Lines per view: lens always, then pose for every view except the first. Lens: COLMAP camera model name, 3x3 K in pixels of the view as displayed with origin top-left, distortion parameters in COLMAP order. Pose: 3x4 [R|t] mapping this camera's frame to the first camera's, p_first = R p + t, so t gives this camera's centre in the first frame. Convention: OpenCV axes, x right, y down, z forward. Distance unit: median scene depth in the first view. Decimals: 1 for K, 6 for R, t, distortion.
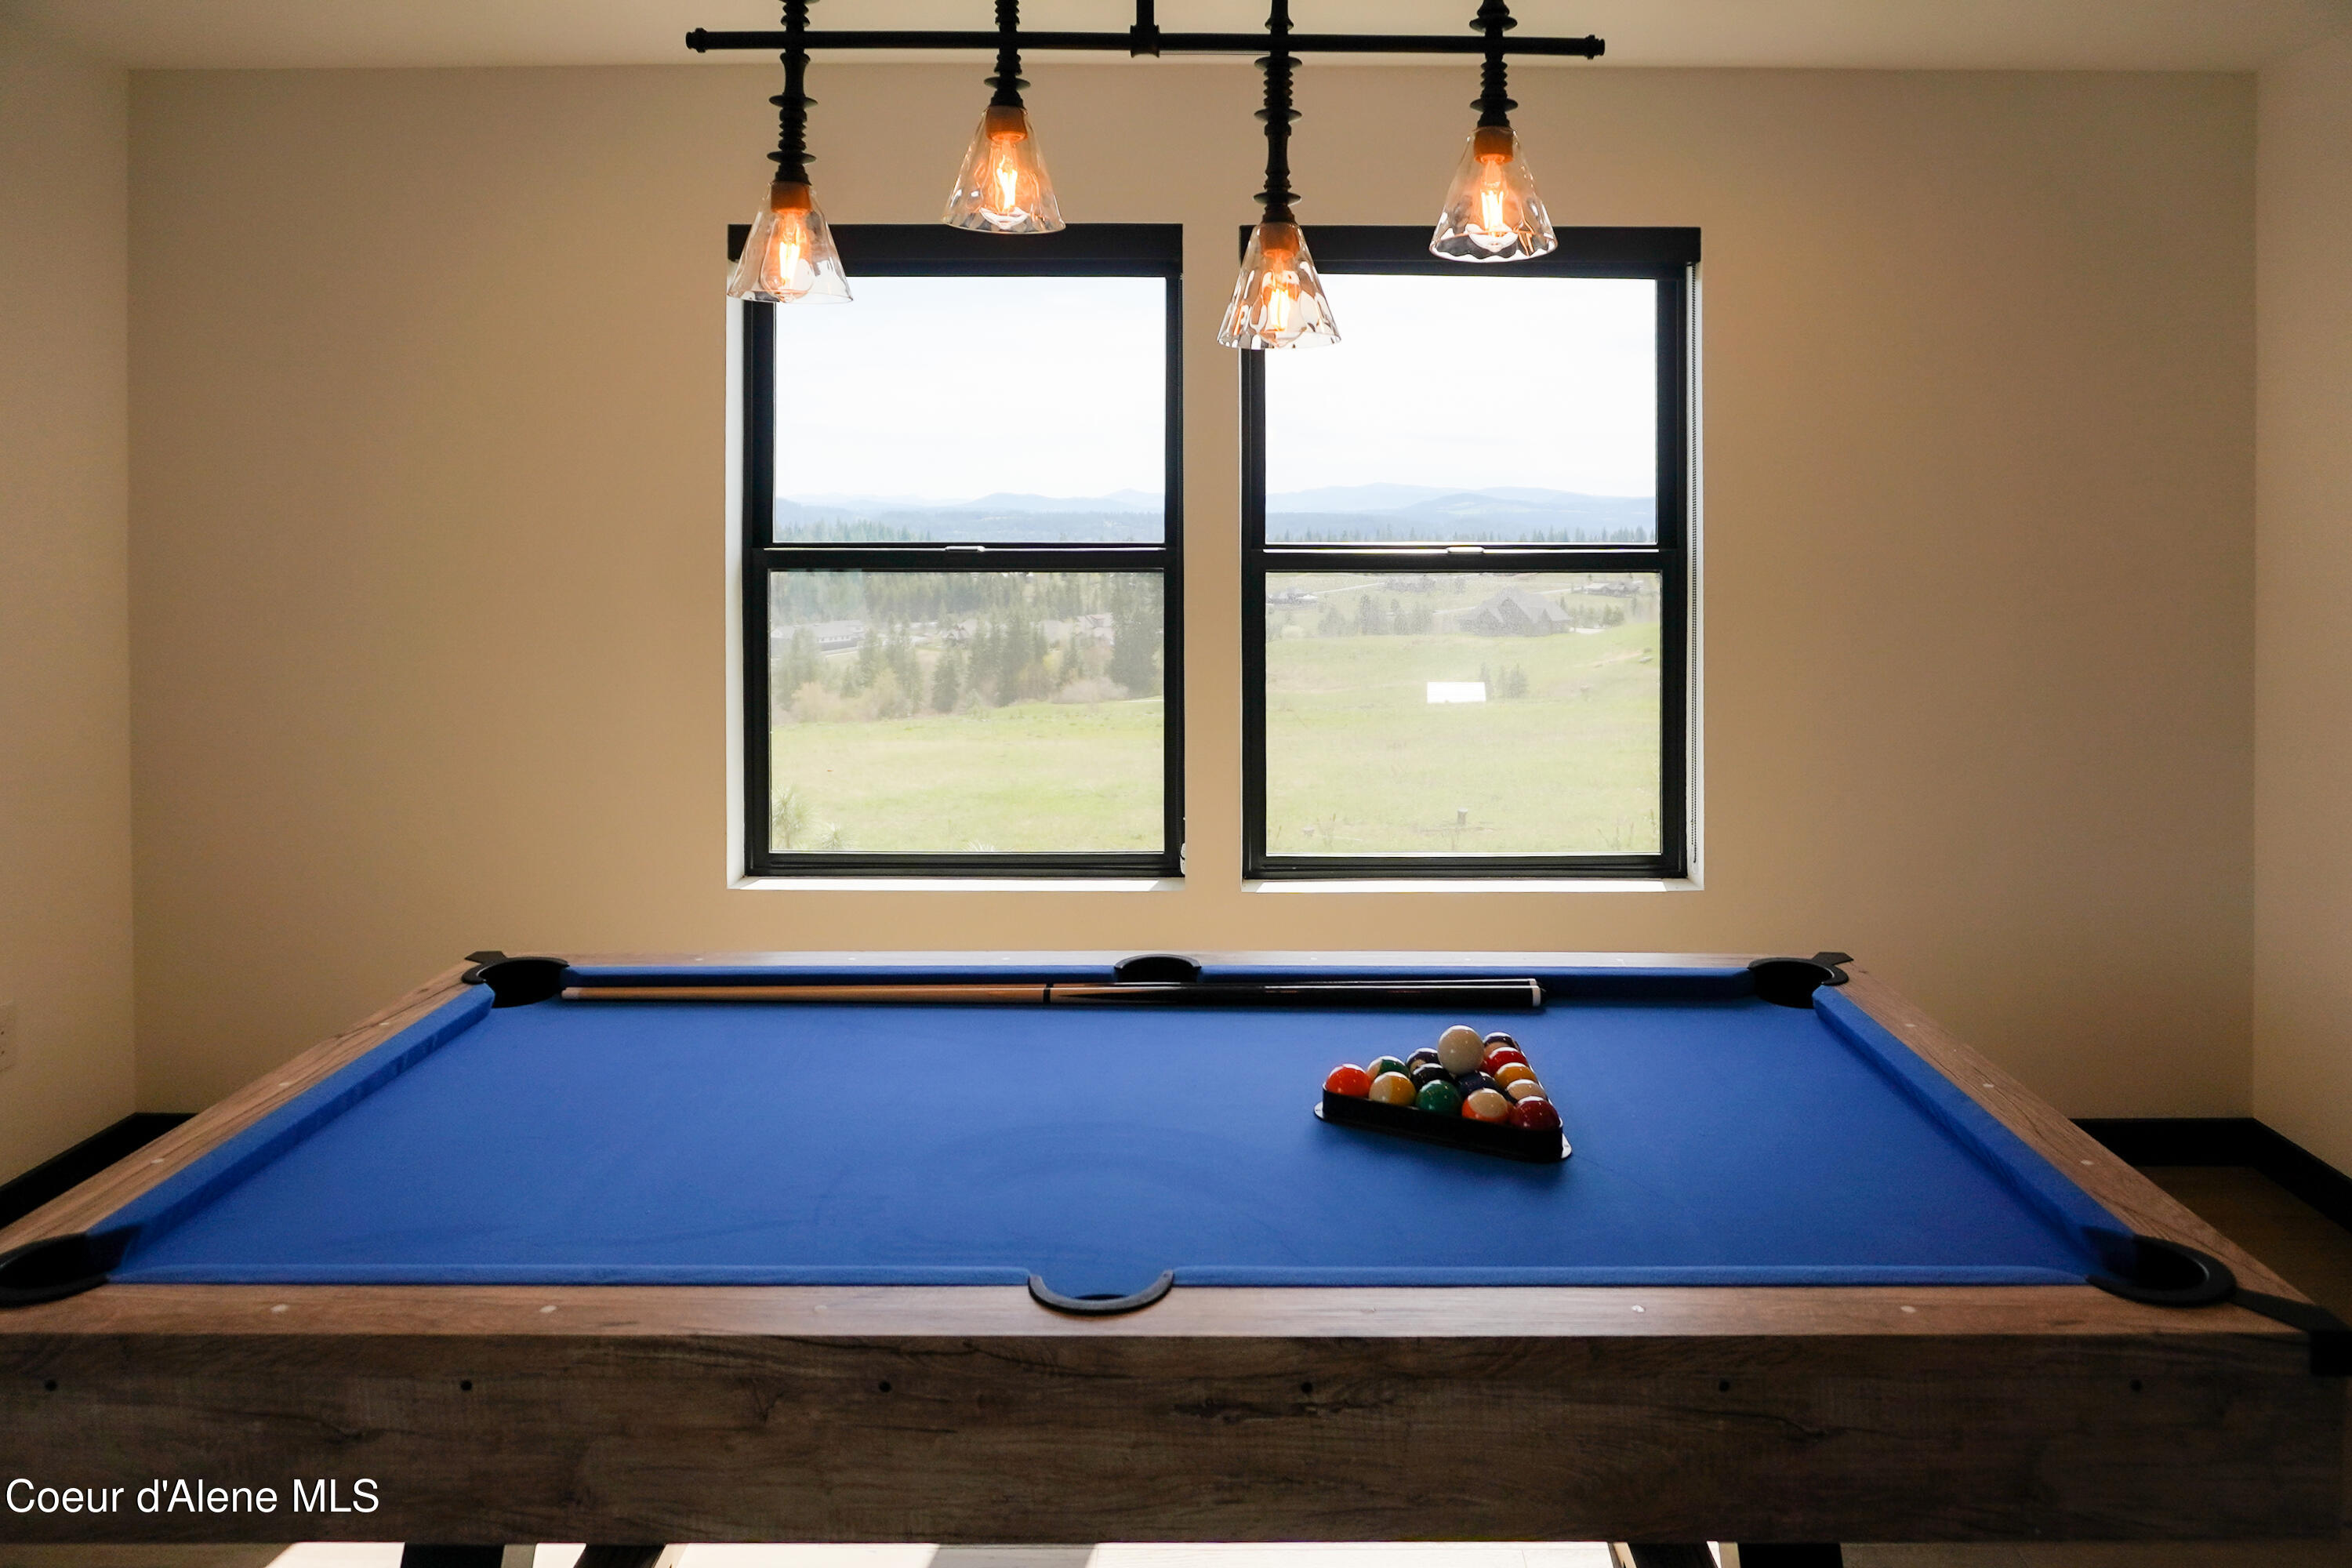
lens RADIAL K [[1607.4, 0, 1182.0], [0, 1607.4, 531.7], [0, 0, 1]] dist [-0.005644, -0.000171]
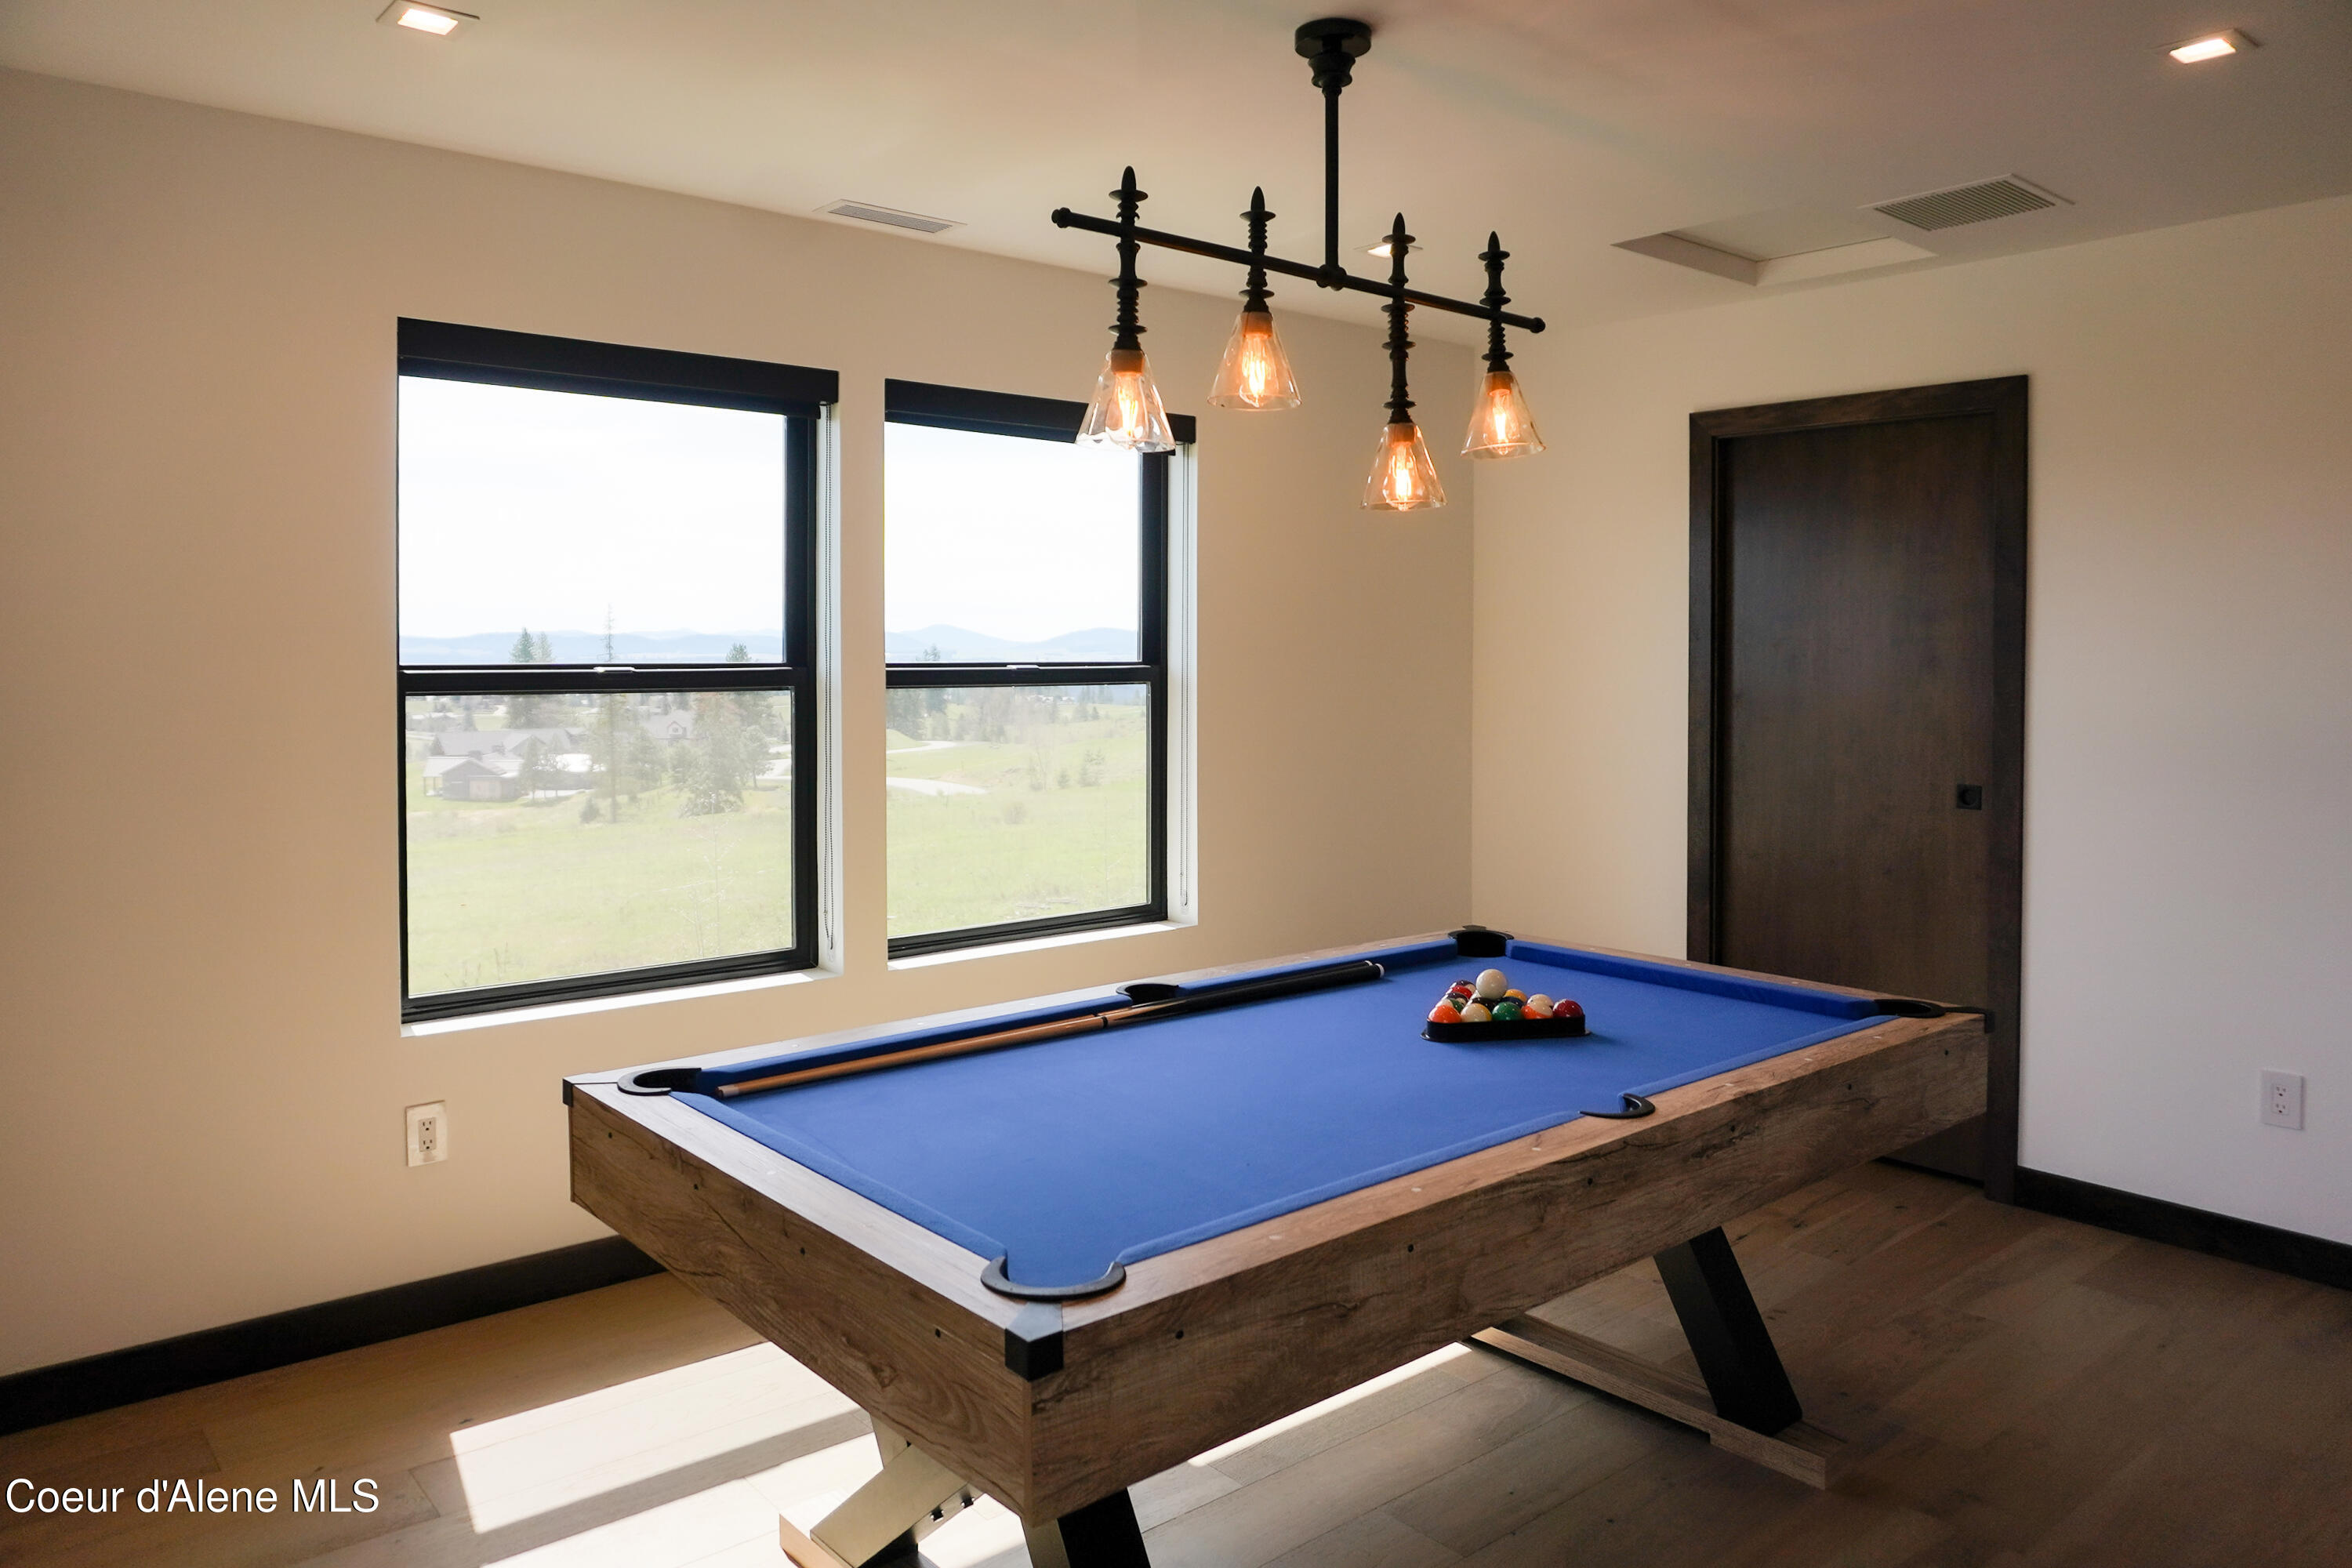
lens RADIAL K [[1715.0, 0, 1186.2], [0, 1715.0, 649.5], [0, 0, 1]] dist [-0.001422, -0.005754]
pose [[0.737628, -0.006121, 0.675179, -1.096111], [0.012527, 0.999911, -0.004620, 0.013938], [-0.675091, 0.011866, 0.737639, 0.022198]]
